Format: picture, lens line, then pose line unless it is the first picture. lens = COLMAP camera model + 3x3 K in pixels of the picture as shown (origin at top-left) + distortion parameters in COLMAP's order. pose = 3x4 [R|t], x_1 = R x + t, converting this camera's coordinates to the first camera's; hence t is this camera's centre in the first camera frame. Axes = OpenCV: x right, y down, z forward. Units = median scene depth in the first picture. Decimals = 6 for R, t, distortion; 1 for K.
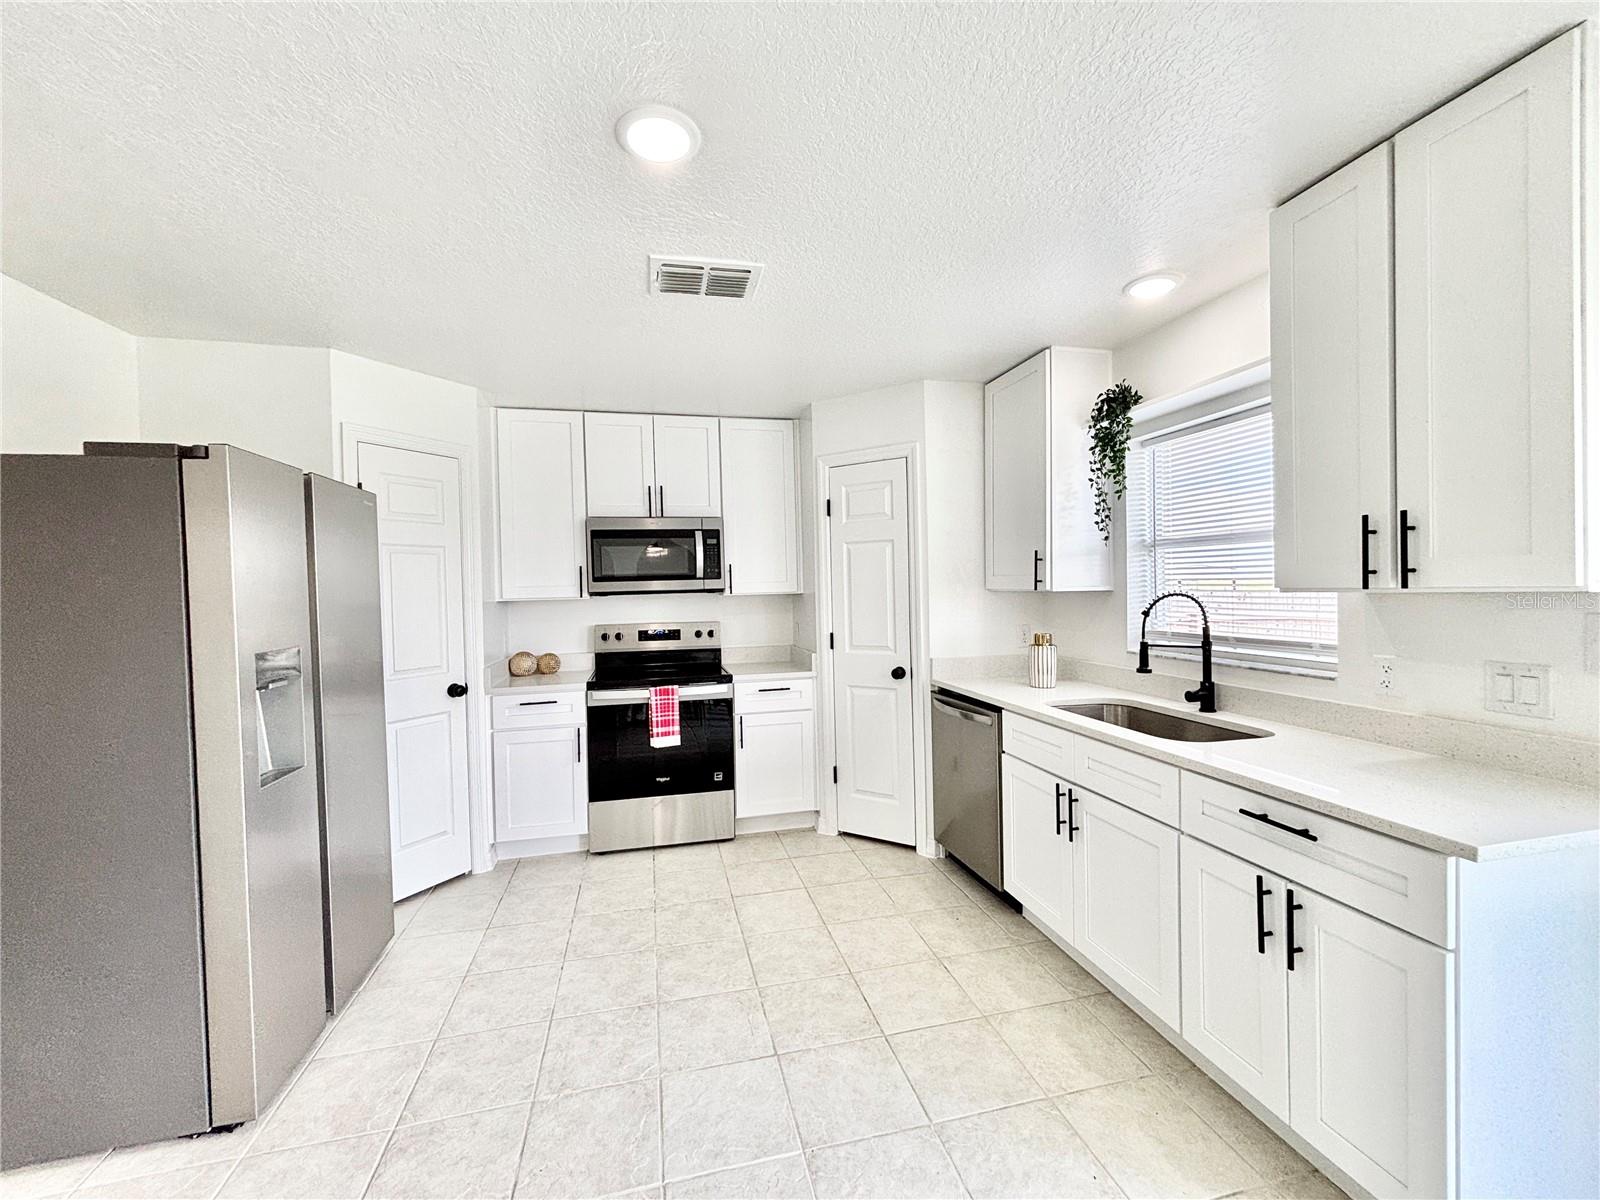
lens RADIAL K [[642.7, 0, 799.2], [0, 642.7, 598.0], [0, 0, 1]] dist [0.000145, -0.000022]
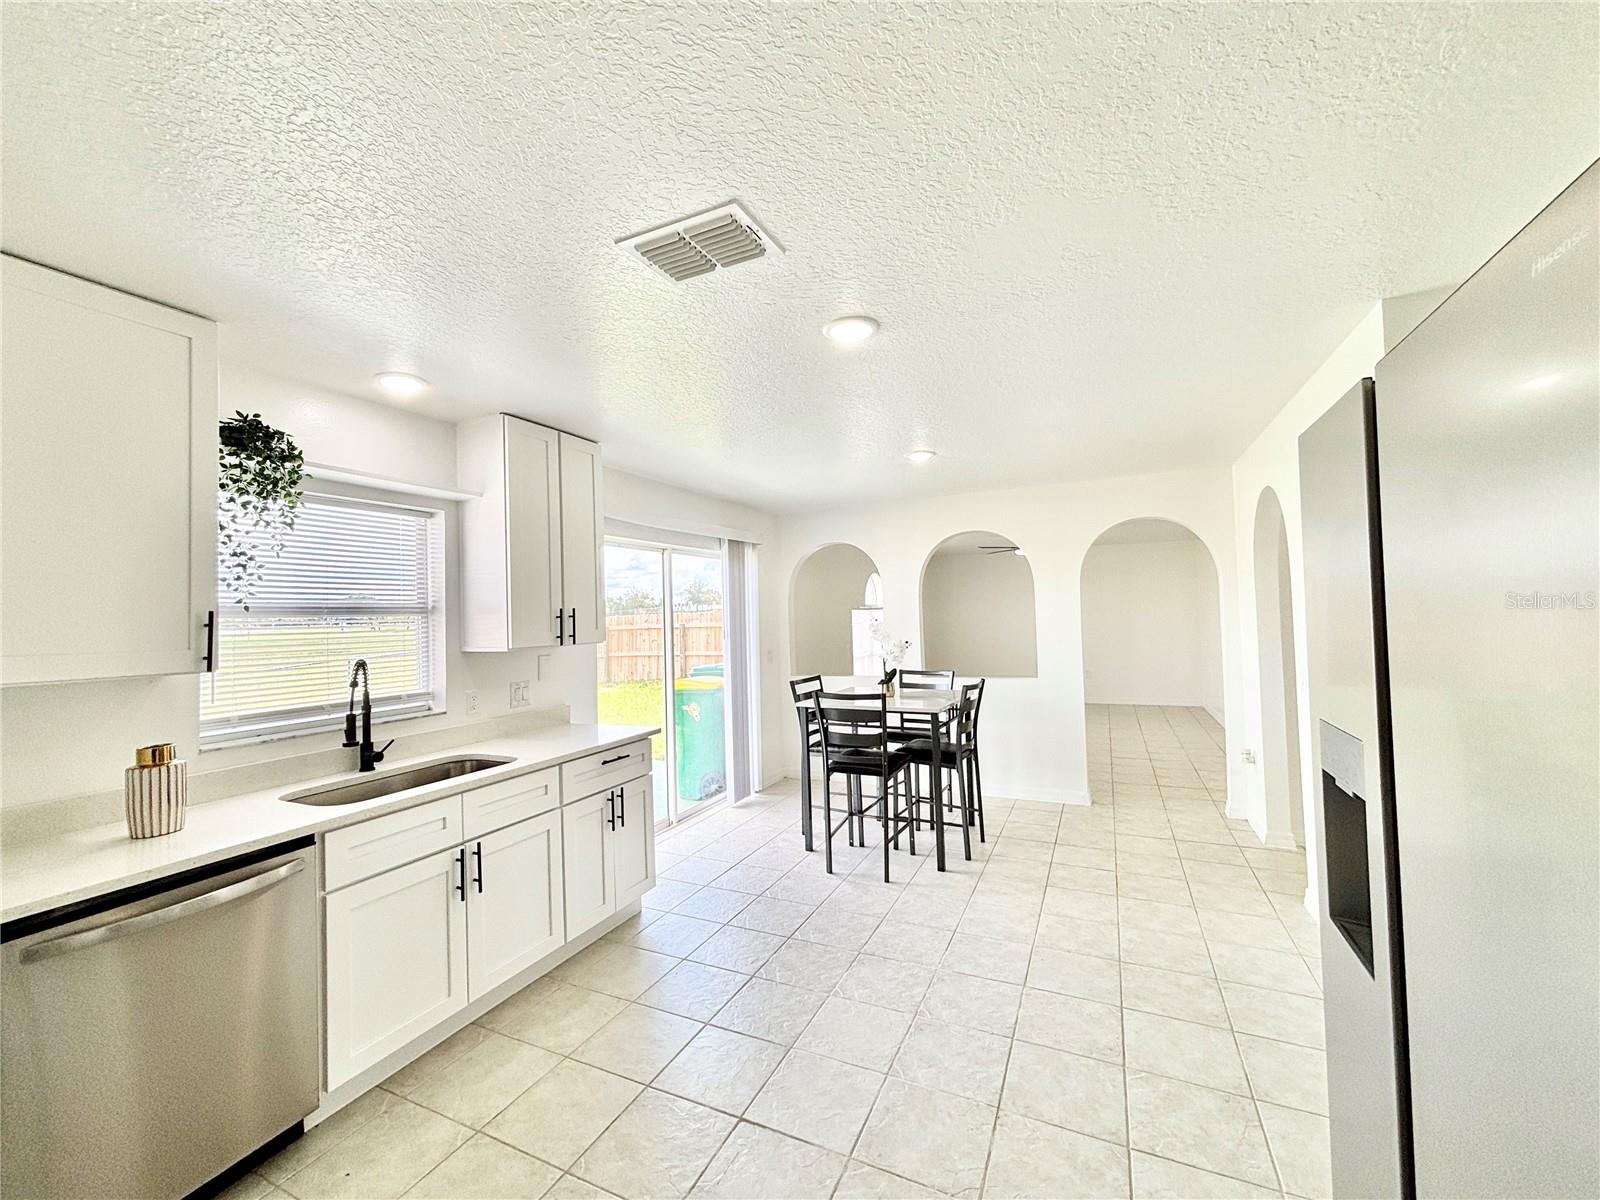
lens RADIAL K [[642.7, 0, 800.0], [0, 642.7, 603.0], [0, 0, 1]] dist [0.000145, -0.000022]
pose [[-0.783096, 0.058164, 0.619175, -0.632206], [0.056031, 0.998166, -0.022901, -0.040323], [-0.619371, 0.016759, -0.784919, 1.413667]]
